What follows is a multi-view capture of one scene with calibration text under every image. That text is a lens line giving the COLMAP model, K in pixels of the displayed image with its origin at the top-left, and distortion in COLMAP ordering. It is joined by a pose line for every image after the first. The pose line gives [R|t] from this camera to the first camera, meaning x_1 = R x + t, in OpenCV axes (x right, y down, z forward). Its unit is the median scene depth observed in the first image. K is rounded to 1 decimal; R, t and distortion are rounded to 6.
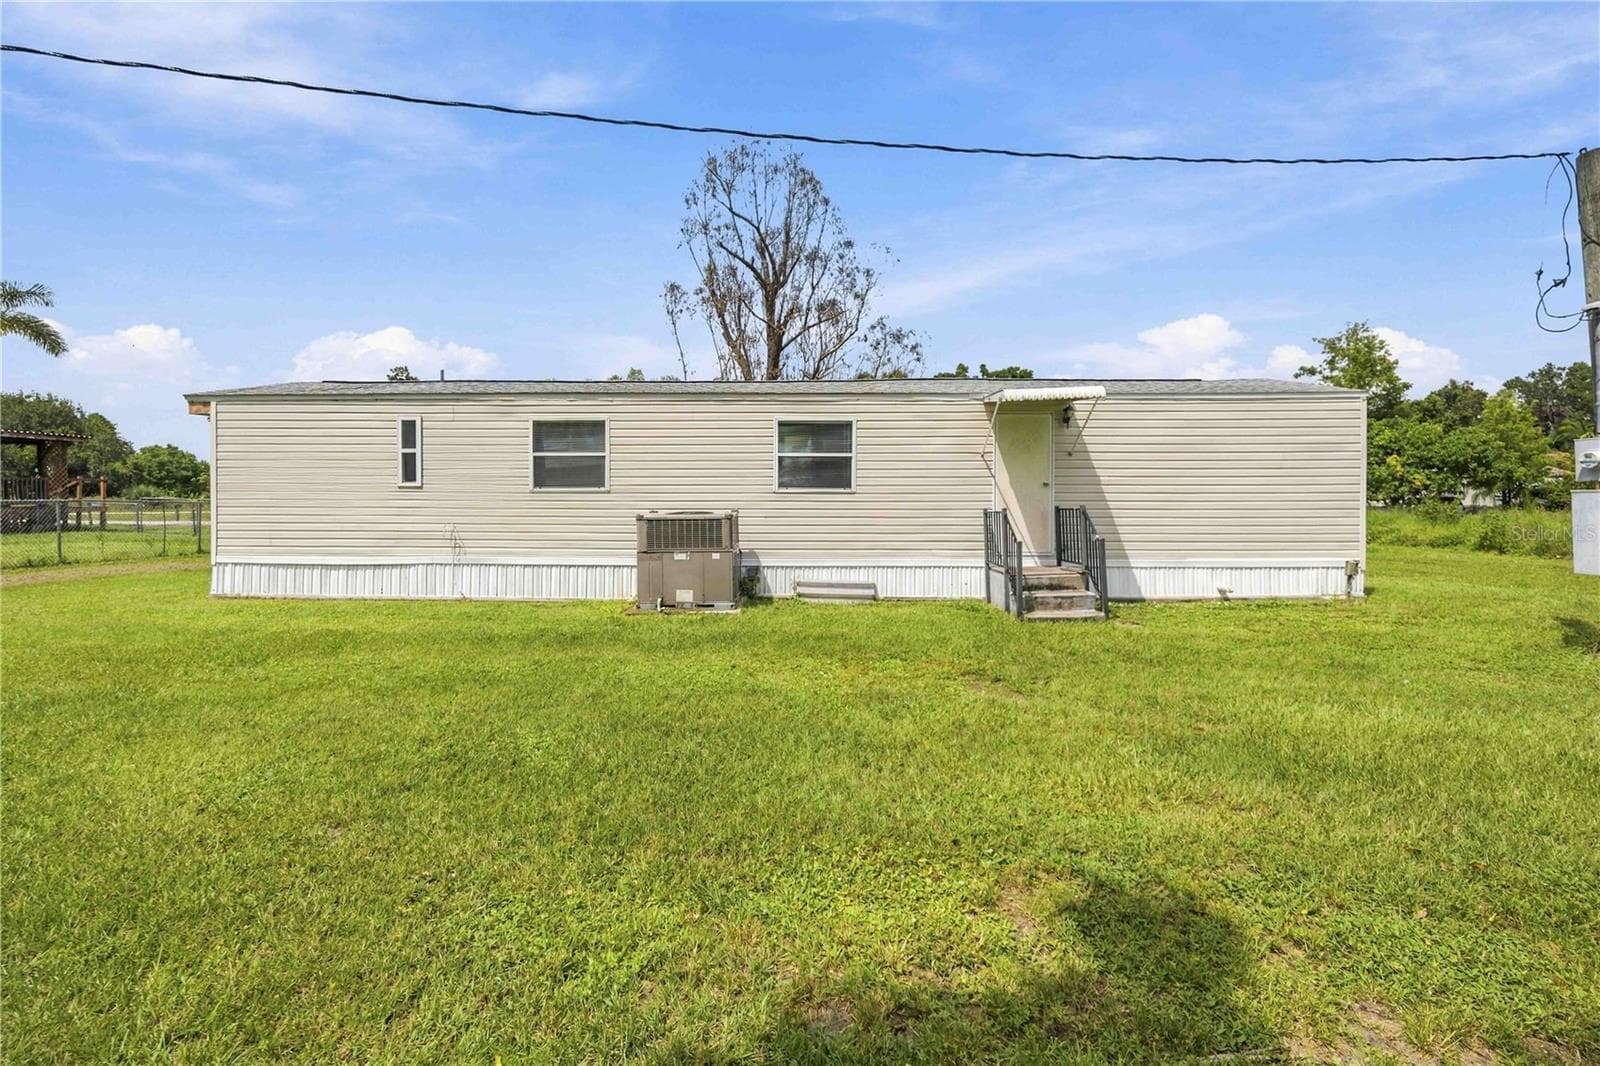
lens RADIAL K [[616.7, 0, 798.8], [0, 616.7, 514.6], [0, 0, 1]] dist [-0.001658, -0.000101]
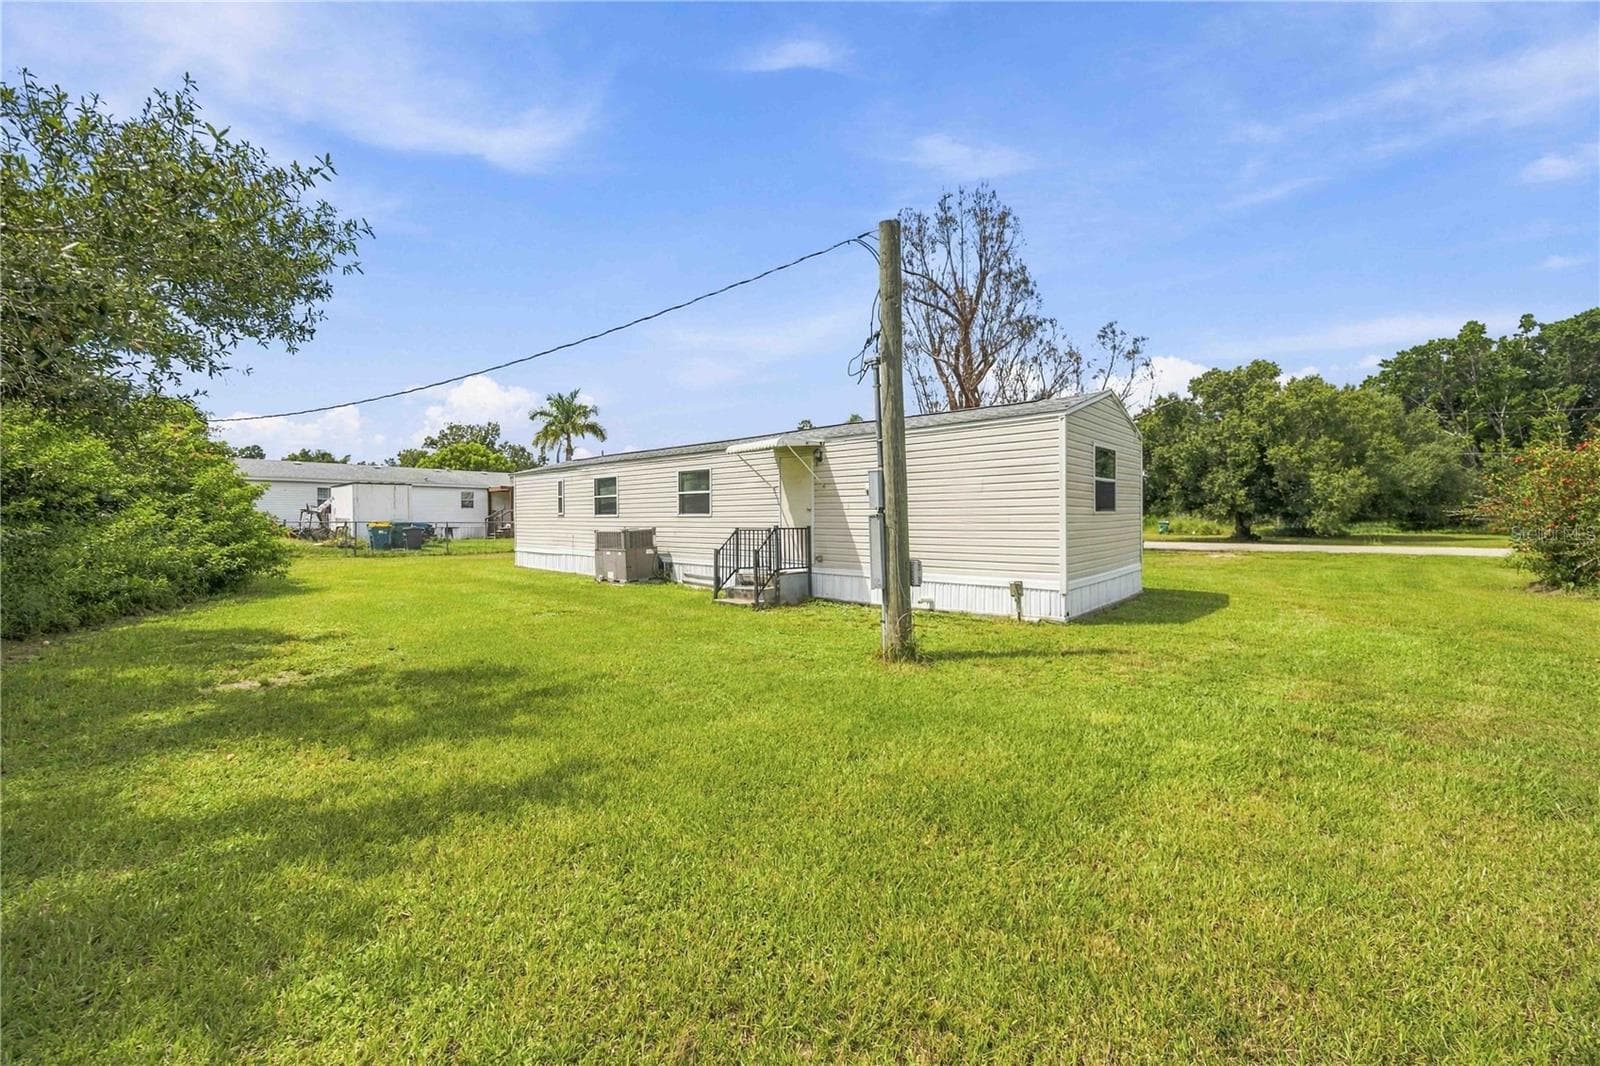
lens RADIAL K [[616.7, 0, 798.8], [0, 616.7, 514.6], [0, 0, 1]] dist [-0.001658, -0.000101]
pose [[0.760787, -0.006814, -0.648965, 1.226710], [-0.017625, 0.999359, -0.031155, 0.002572], [0.648762, 0.035140, 0.760180, -0.004468]]
